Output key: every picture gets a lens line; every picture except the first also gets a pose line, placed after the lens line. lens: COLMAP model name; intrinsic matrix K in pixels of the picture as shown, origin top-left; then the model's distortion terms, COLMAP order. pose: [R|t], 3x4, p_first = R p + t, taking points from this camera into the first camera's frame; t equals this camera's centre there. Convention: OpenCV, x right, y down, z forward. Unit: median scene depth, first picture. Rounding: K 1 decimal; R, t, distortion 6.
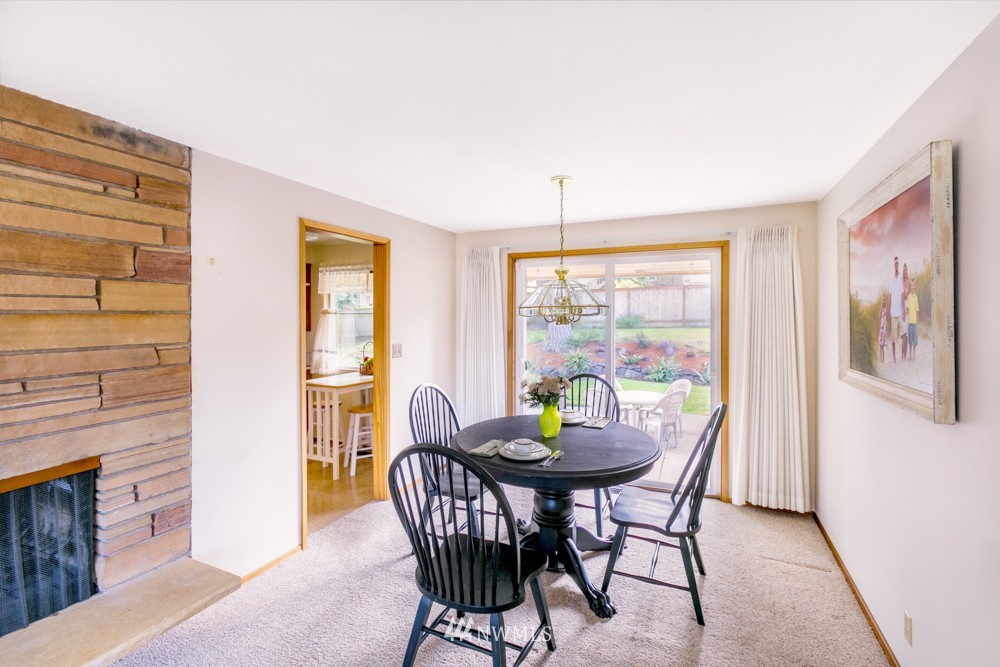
lens RADIAL K [[463.3, 0, 480.2], [0, 463.3, 318.1], [0, 0, 1]] dist [-0.008279, -0.000677]
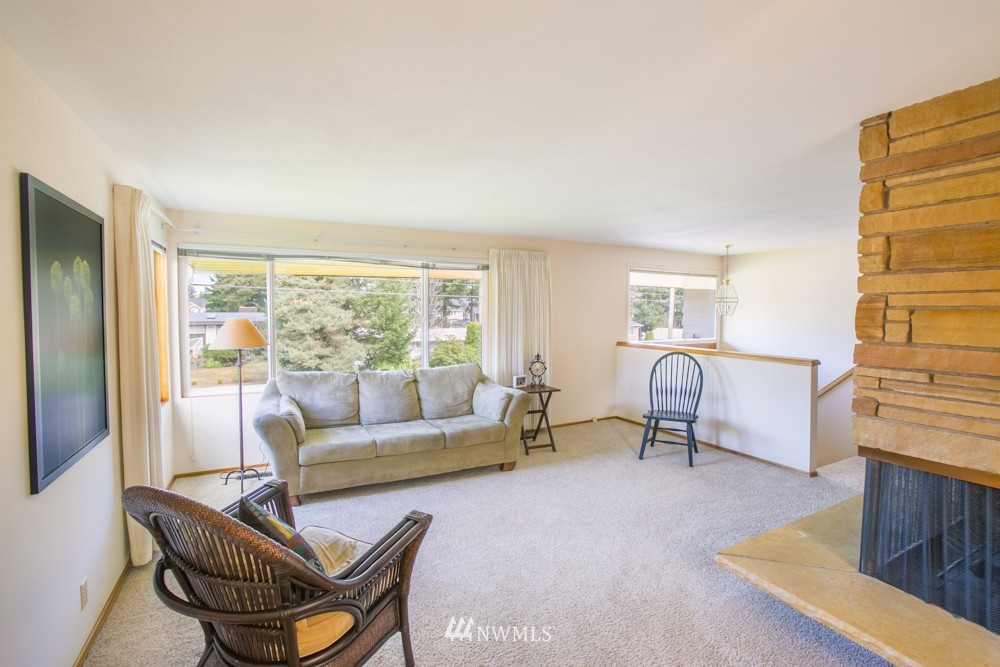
lens RADIAL K [[463.3, 0, 501.5], [0, 463.3, 332.6], [0, 0, 1]] dist [-0.008279, -0.000677]
pose [[-0.599416, 0.038944, -0.799490, 0.436877], [-0.009954, 0.998376, 0.056095, -0.005969], [0.800376, 0.041582, -0.598055, 0.819663]]
